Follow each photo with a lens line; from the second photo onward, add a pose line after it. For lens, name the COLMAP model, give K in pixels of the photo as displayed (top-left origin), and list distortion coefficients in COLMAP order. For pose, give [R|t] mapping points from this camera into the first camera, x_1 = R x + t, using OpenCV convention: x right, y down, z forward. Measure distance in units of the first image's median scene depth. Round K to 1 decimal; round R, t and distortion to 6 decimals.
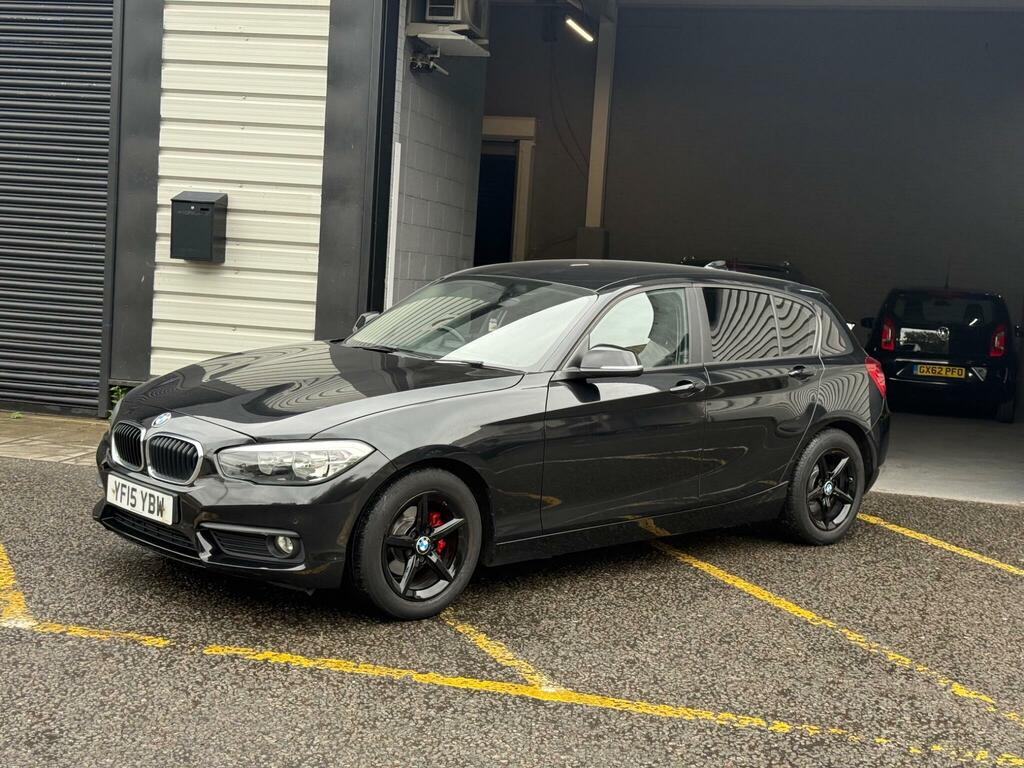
lens RADIAL K [[1427.8, 0, 519.6], [0, 1427.8, 377.5], [0, 0, 1]] dist [0.112025, 0.000000]
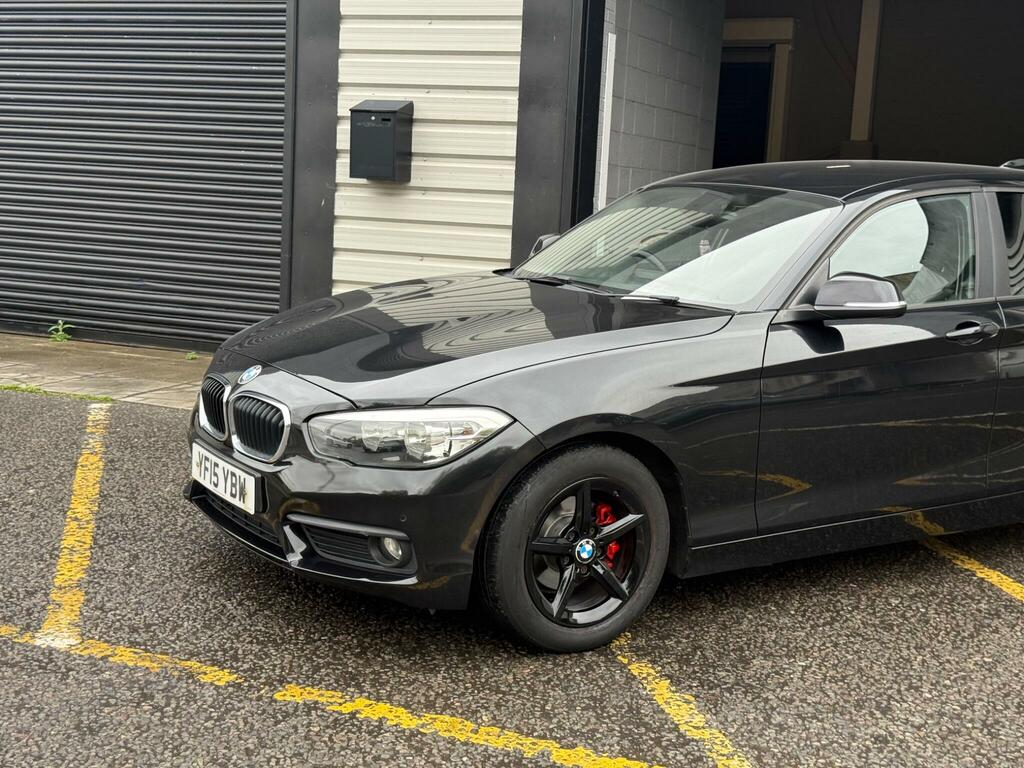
lens RADIAL K [[1427.8, 0, 505.7], [0, 1427.8, 376.4], [0, 0, 1]] dist [0.112025, 0.000000]
pose [[0.981482, 0.008299, -0.191374, 0.017690], [0.000618, 0.998919, 0.046483, -0.002842], [0.191553, -0.045741, 0.980416, 0.161749]]
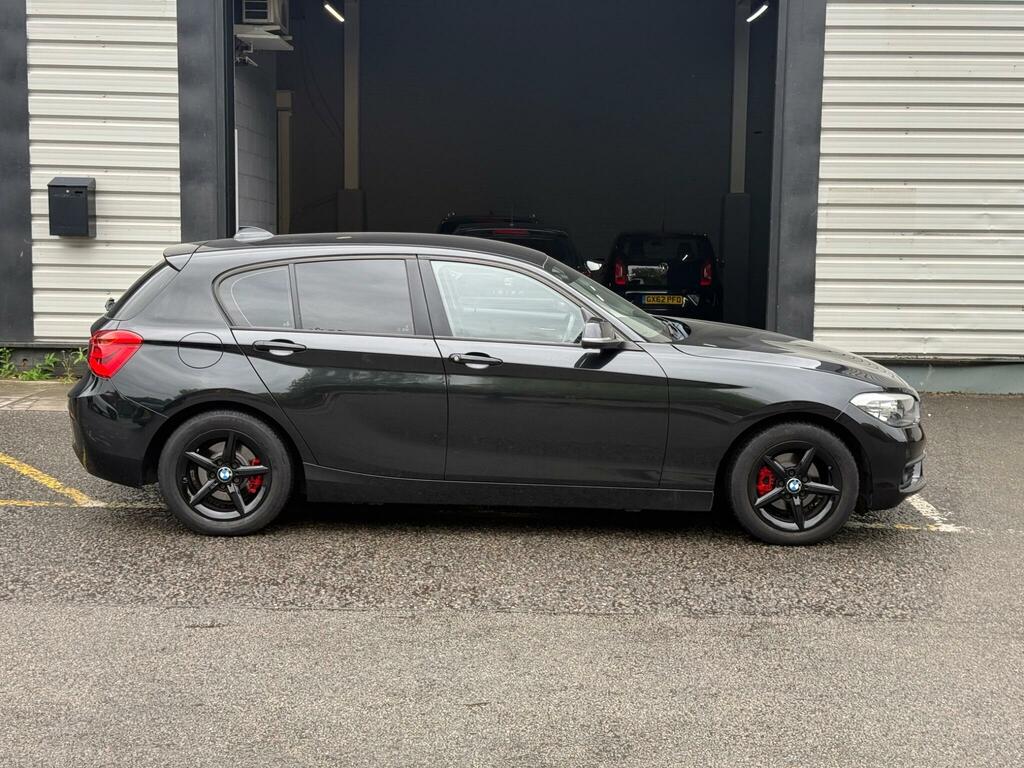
lens RADIAL K [[1427.8, 0, 502.9], [0, 1427.8, 380.3], [0, 0, 1]] dist [0.112025, 0.000000]
pose [[0.978739, -0.067451, 0.193702, -0.118617], [0.060707, 0.997332, 0.040551, 0.009829], [-0.195920, -0.027930, 0.980222, -0.232900]]
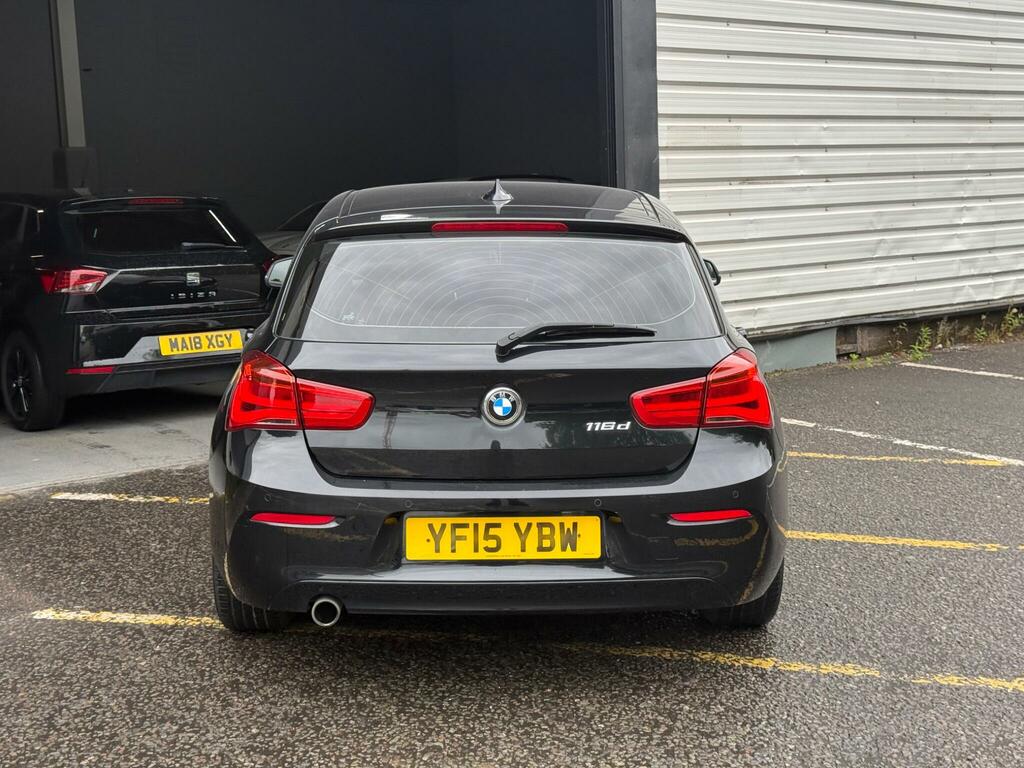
lens RADIAL K [[1427.8, 0, 502.8], [0, 1427.8, 376.5], [0, 0, 1]] dist [0.112025, 0.000000]
pose [[0.604897, -0.180260, 0.775633, -0.411059], [0.124953, 0.983461, 0.131113, -0.059843], [-0.786439, 0.017608, 0.617417, 0.402271]]
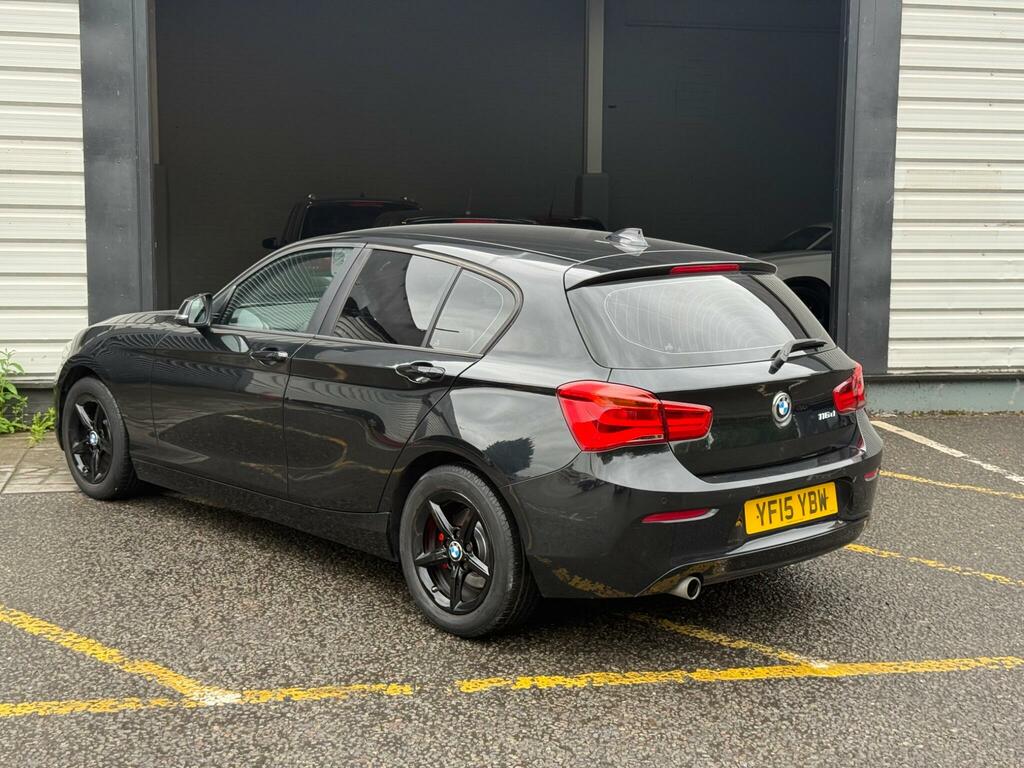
lens RADIAL K [[1427.8, 0, 513.7], [0, 1427.8, 370.8], [0, 0, 1]] dist [0.112025, 0.000000]
pose [[0.904557, -0.096275, 0.415341, -0.279066], [0.075408, 0.994940, 0.066395, -0.032861], [-0.419631, -0.028738, 0.907240, 0.095425]]
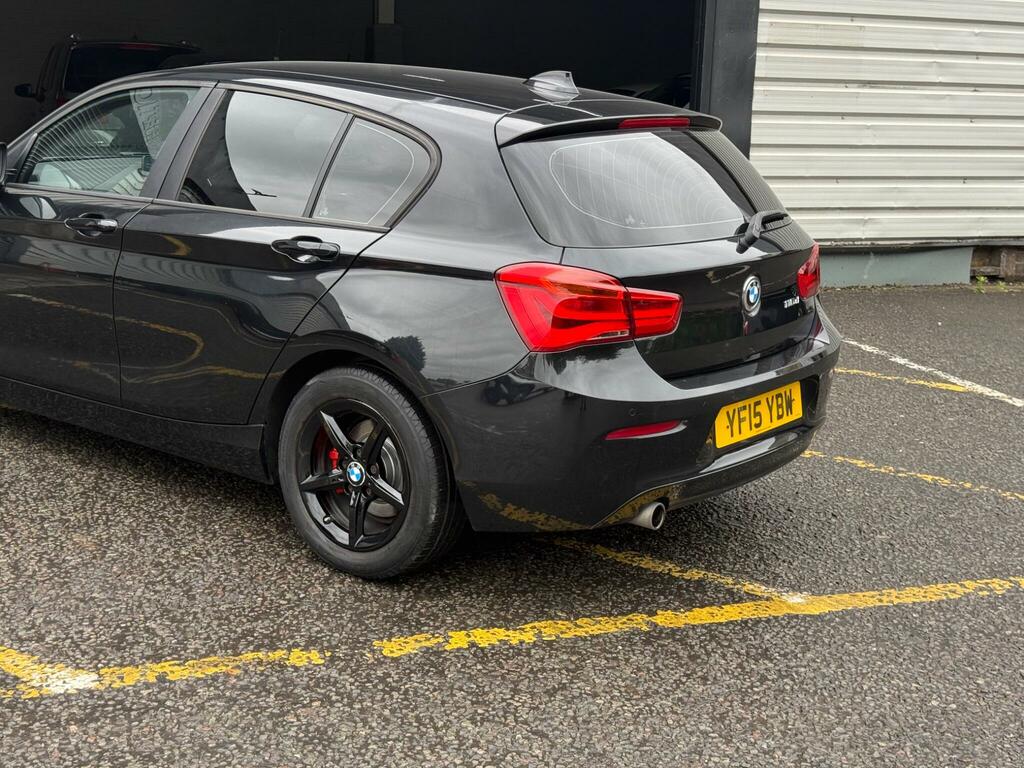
lens RADIAL K [[1427.8, 0, 503.1], [0, 1427.8, 375.0], [0, 0, 1]] dist [0.112025, 0.000000]
pose [[0.825312, -0.144368, 0.545910, -0.276535], [0.057603, 0.983246, 0.172940, -0.032604], [-0.561731, -0.111284, 0.819801, 0.209352]]
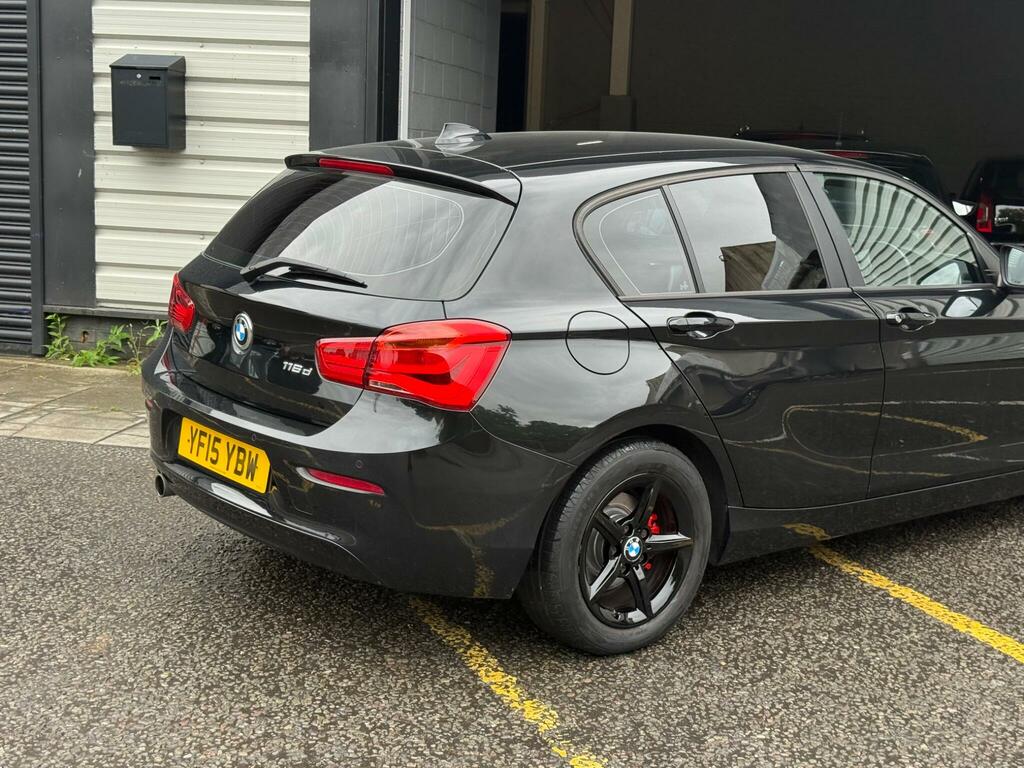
lens RADIAL K [[1427.8, 0, 508.1], [0, 1427.8, 387.9], [0, 0, 1]] dist [0.112025, 0.000000]
pose [[0.999724, -0.023428, -0.001497, -0.037242], [0.023466, 0.995418, 0.092698, -0.021429], [-0.000682, -0.092708, 0.995693, 0.233246]]
